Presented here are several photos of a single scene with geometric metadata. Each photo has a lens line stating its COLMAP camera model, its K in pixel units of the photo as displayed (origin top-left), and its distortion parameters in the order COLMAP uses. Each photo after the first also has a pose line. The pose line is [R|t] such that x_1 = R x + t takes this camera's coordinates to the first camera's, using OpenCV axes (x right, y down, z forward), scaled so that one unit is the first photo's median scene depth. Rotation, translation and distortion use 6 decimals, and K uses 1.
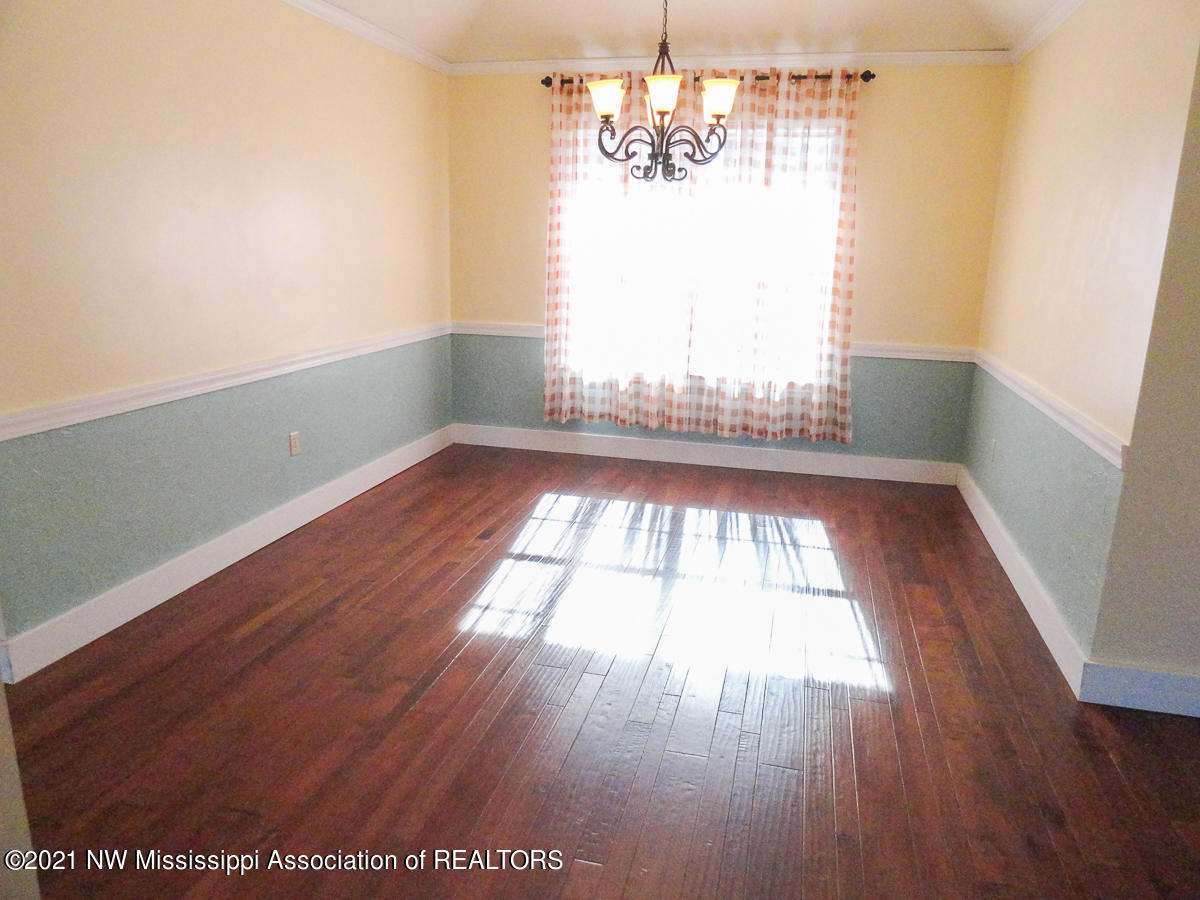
lens RADIAL K [[828.4, 0, 601.8], [0, 828.4, 445.2], [0, 0, 1]] dist [-0.007383, 0.004352]
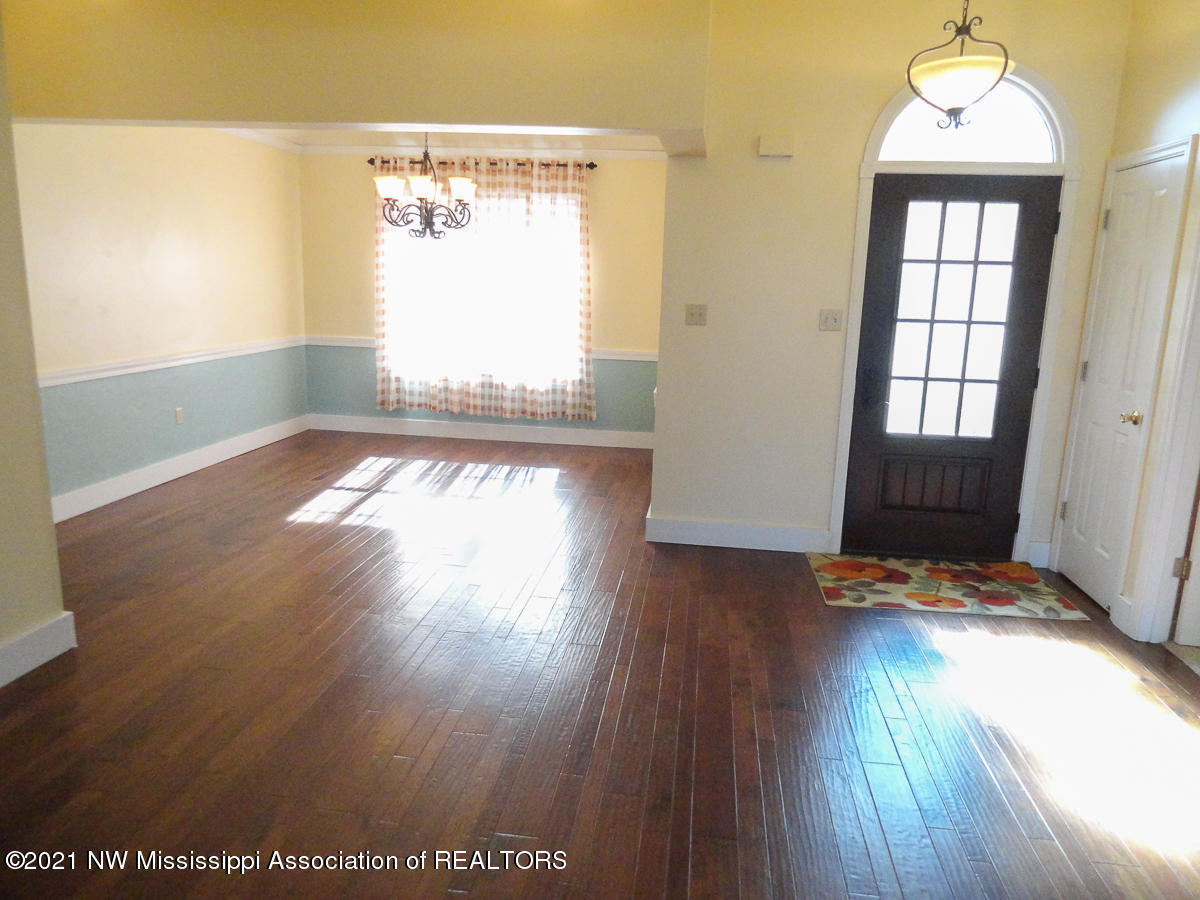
lens RADIAL K [[828.4, 0, 599.6], [0, 828.4, 445.4], [0, 0, 1]] dist [-0.007383, 0.004352]
pose [[0.993703, -0.013113, 0.111274, 0.151680], [0.017173, 0.999218, -0.035604, 0.089977], [-0.110721, 0.037290, 0.993152, -0.394935]]
